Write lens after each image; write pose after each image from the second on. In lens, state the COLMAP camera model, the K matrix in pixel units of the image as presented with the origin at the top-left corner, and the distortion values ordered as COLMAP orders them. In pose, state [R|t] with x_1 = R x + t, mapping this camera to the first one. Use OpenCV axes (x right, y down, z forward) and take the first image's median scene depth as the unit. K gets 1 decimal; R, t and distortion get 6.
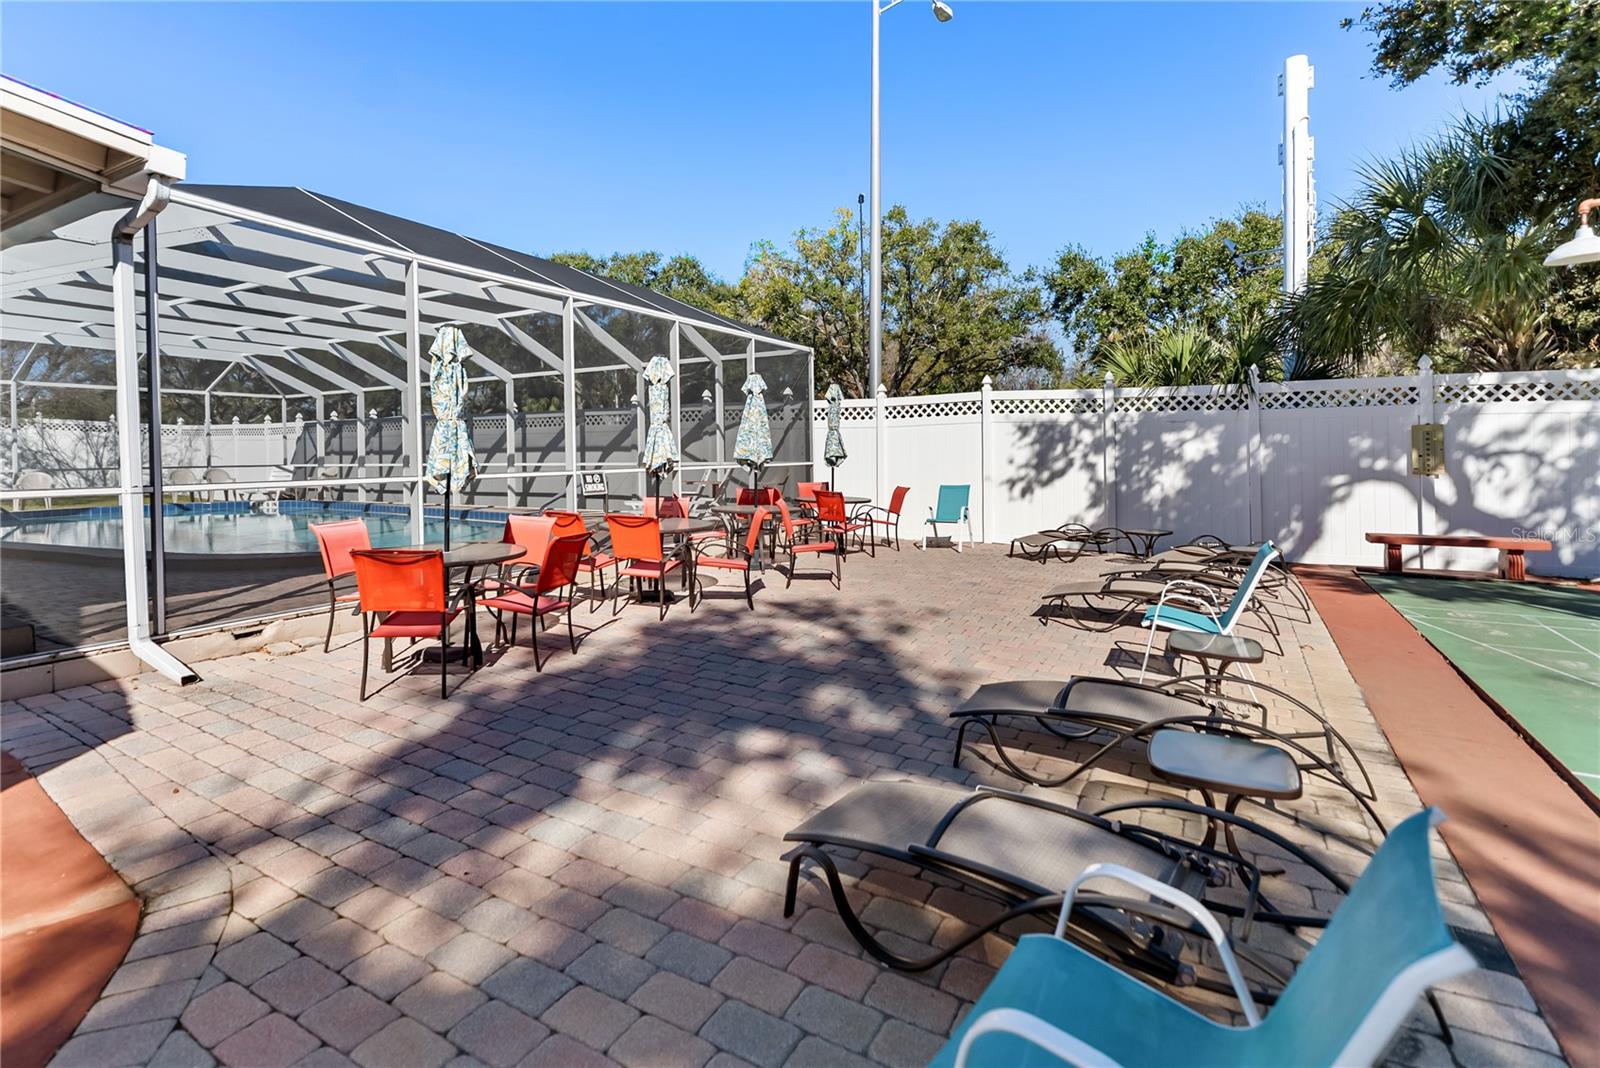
lens RADIAL K [[761.6, 0, 801.6], [0, 761.6, 477.0], [0, 0, 1]] dist [-0.002624, -0.000471]
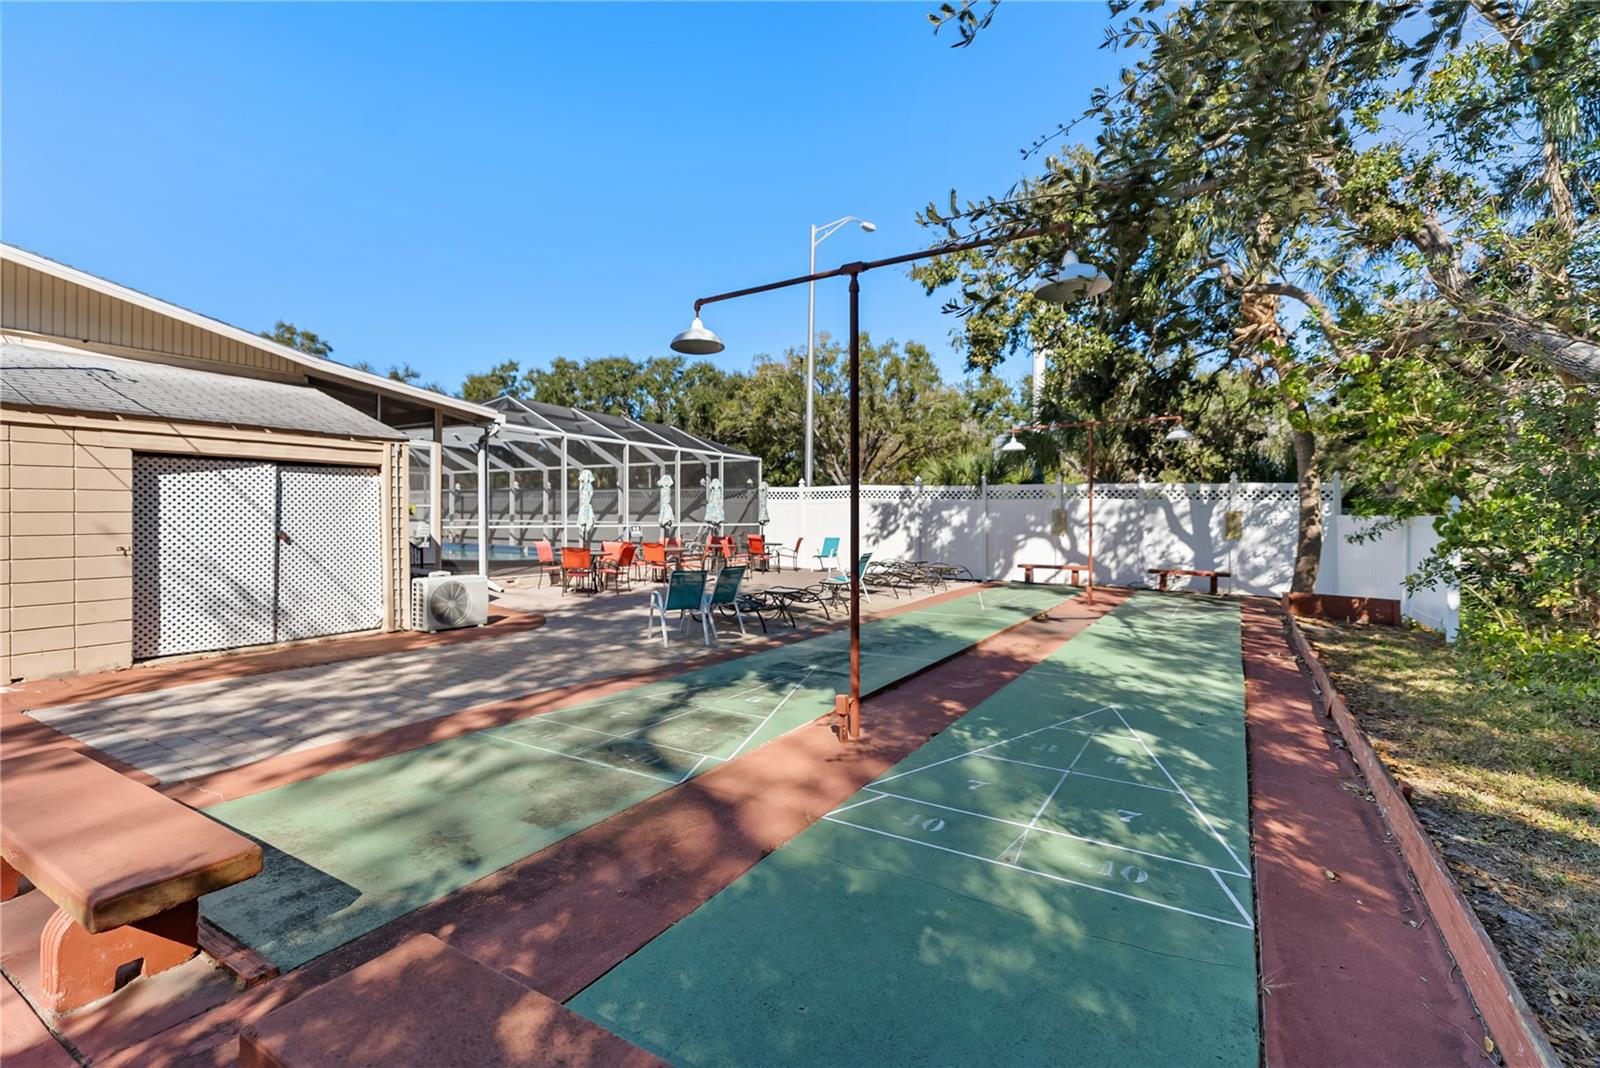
lens RADIAL K [[716.7, 0, 800.0], [0, 716.7, 534.0], [0, 0, 1]] dist [0.000189, 0.000104]
pose [[0.999393, 0.017997, -0.029840, 0.186325], [-0.018269, 0.999794, -0.008881, 0.020666], [0.029674, 0.009420, 0.999515, -0.753703]]
